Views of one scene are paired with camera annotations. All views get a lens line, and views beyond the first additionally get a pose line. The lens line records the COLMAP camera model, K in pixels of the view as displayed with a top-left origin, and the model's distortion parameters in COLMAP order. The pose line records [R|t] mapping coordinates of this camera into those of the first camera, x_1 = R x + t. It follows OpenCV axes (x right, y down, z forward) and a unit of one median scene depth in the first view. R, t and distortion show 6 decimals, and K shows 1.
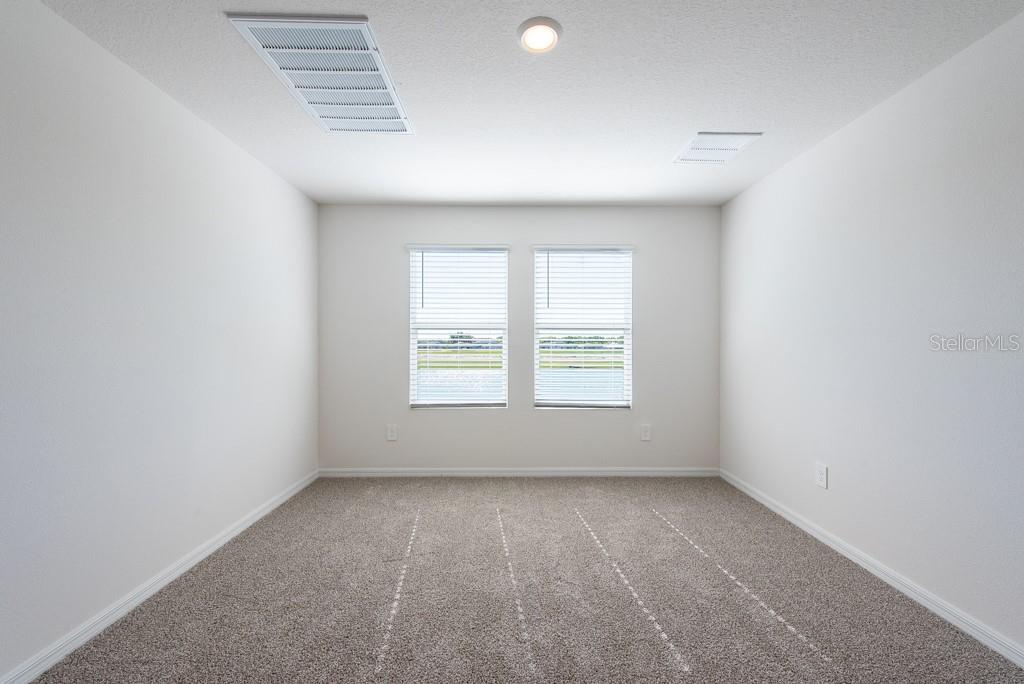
lens RADIAL K [[403.8, 0, 506.4], [0, 403.8, 335.6], [0, 0, 1]] dist [0.001702, -0.000078]
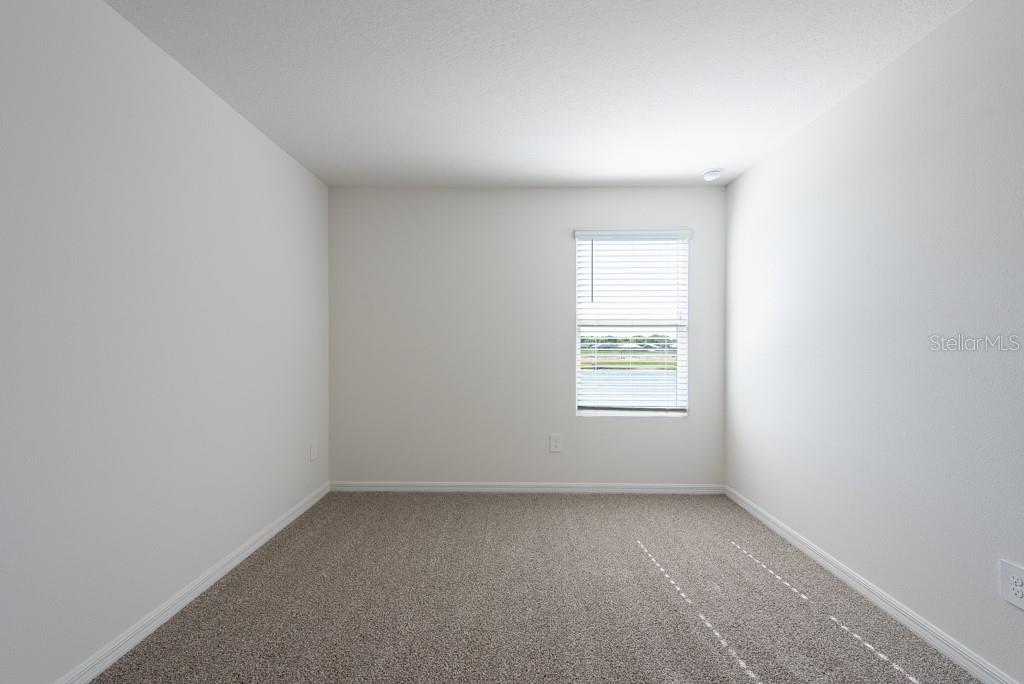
lens RADIAL K [[452.4, 0, 464.1], [0, 452.4, 331.0], [0, 0, 1]] dist [-0.004769, -0.001243]
pose [[0.998963, -0.003813, -0.045359, -0.131504], [0.003518, 0.999972, -0.006573, -0.000007], [0.045383, 0.006406, 0.998949, -0.001492]]
